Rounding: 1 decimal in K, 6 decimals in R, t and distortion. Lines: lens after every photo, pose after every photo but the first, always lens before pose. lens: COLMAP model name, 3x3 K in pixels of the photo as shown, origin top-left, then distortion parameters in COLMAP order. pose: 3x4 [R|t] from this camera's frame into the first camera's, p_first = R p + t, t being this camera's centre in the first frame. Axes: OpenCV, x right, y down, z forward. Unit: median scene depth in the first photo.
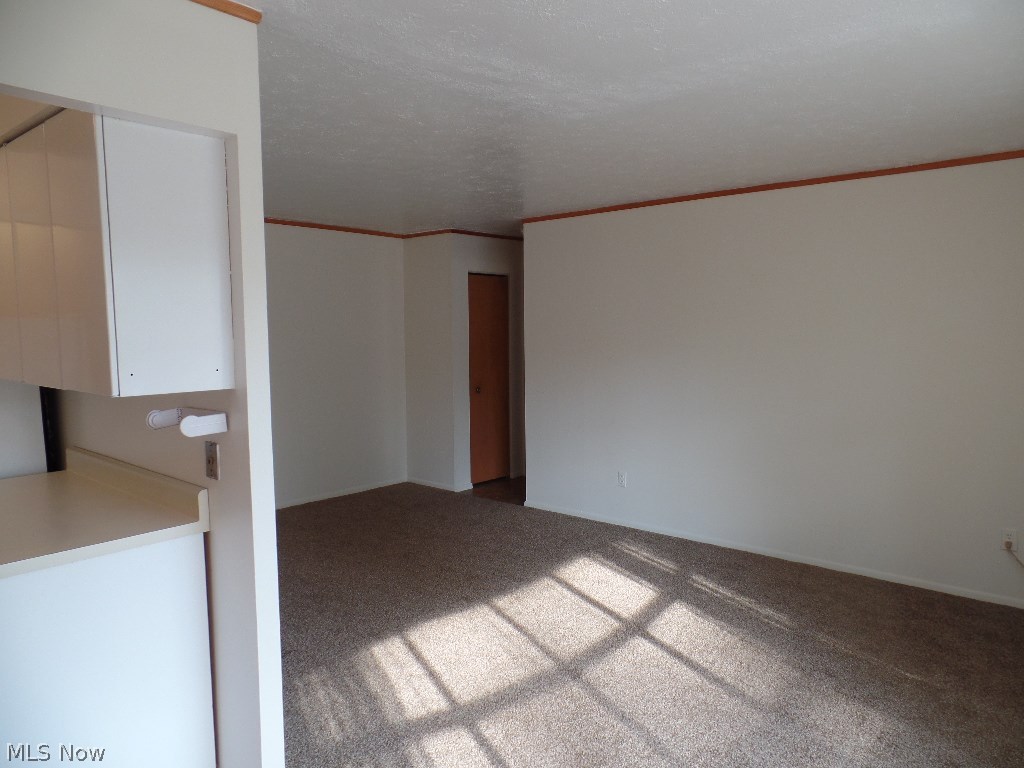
lens RADIAL K [[709.7, 0, 513.2], [0, 709.7, 382.3], [0, 0, 1]] dist [0.012311, -0.004474]
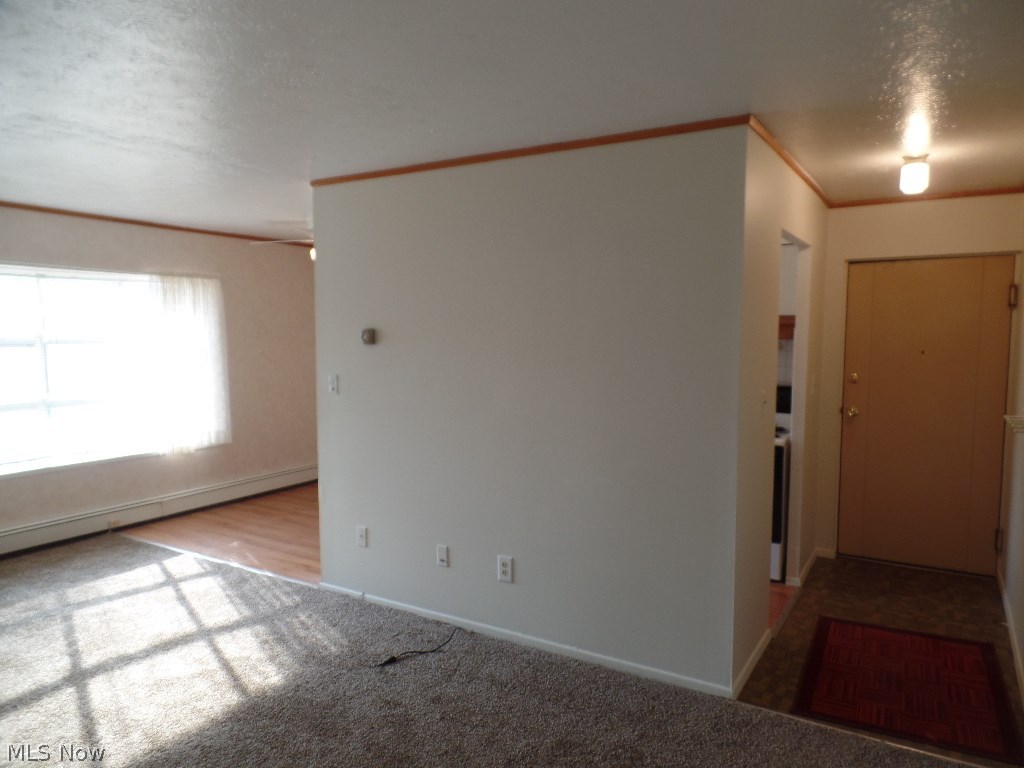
lens RADIAL K [[709.7, 0, 514.5], [0, 709.7, 391.5], [0, 0, 1]] dist [0.012311, -0.004474]
pose [[-0.984130, 0.024805, -0.175707, -0.395754], [-0.004630, 0.986256, 0.165162, -0.181988], [0.177389, 0.163355, -0.970489, 2.204338]]
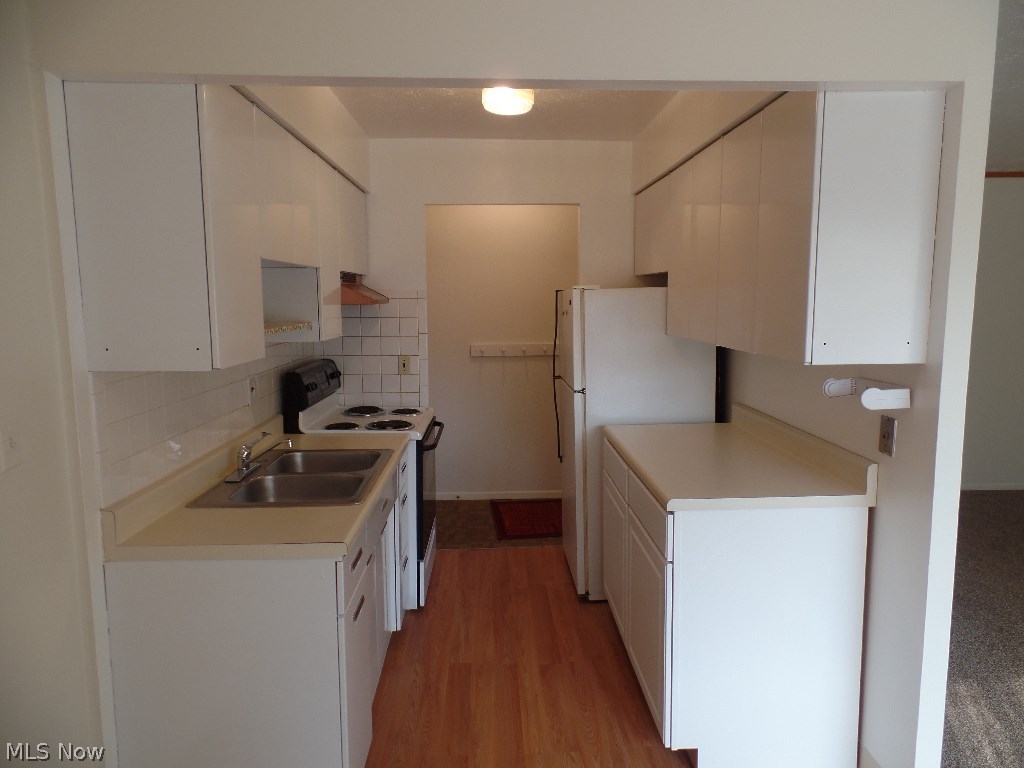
lens RADIAL K [[709.7, 0, 514.0], [0, 709.7, 383.6], [0, 0, 1]] dist [0.012311, -0.004474]
pose [[0.689300, 0.089308, -0.718950, -0.062593], [-0.052536, 0.995922, 0.073345, -0.003398], [0.722568, -0.012786, 0.691181, -0.022771]]
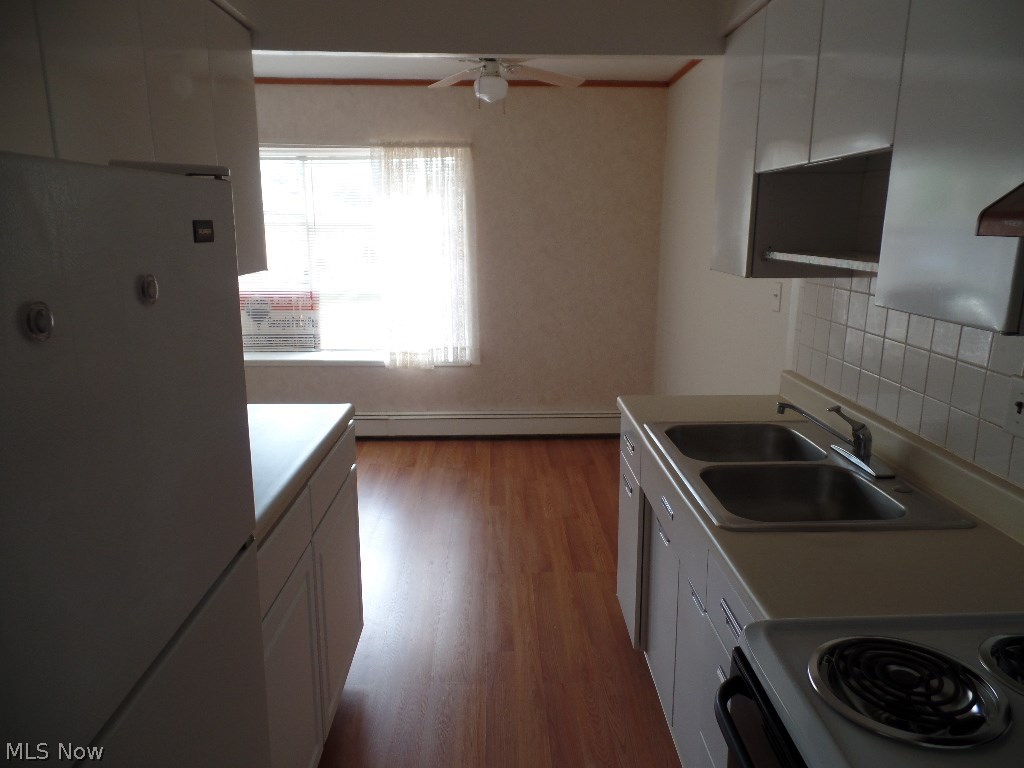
lens RADIAL K [[709.7, 0, 517.0], [0, 709.7, 392.5], [0, 0, 1]] dist [0.012311, -0.004474]
pose [[-0.682503, -0.159913, 0.713175, -1.205410], [0.064724, 0.958714, 0.276909, -0.064396], [-0.728012, 0.235151, -0.643975, 1.011790]]
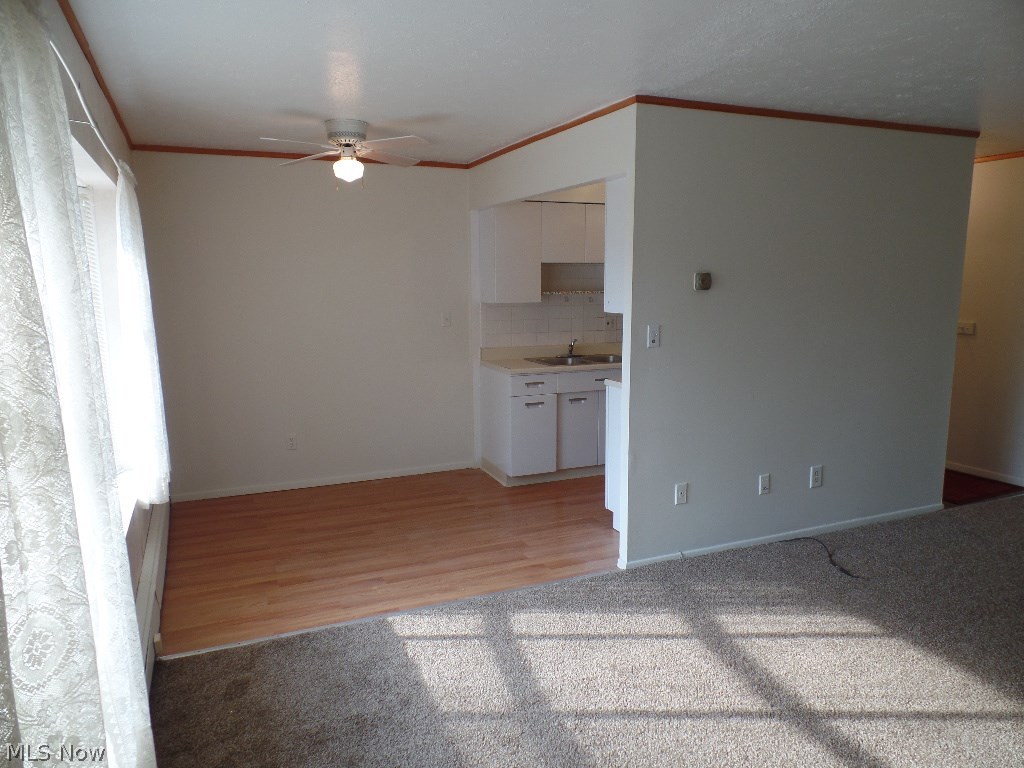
lens RADIAL K [[709.7, 0, 513.8], [0, 709.7, 387.3], [0, 0, 1]] dist [0.012311, -0.004474]
pose [[-0.422614, 0.150138, -0.893788, 0.947018], [-0.059287, 0.979491, 0.192568, -0.099601], [0.904369, 0.134372, -0.405045, 1.067226]]
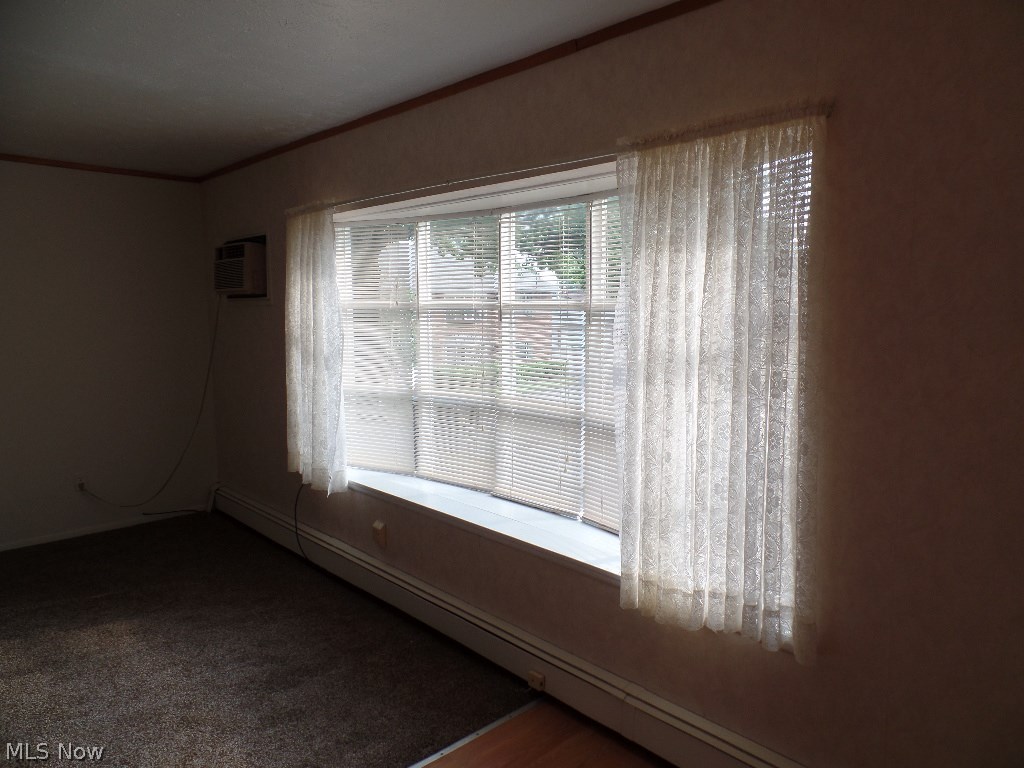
lens RADIAL K [[709.7, 0, 512.1], [0, 709.7, 386.9], [0, 0, 1]] dist [0.012311, -0.004474]
pose [[0.101139, -0.109877, 0.988786, -0.569169], [0.081464, 0.991459, 0.101842, -0.008925], [-0.991531, 0.070251, 0.109226, 0.147193]]
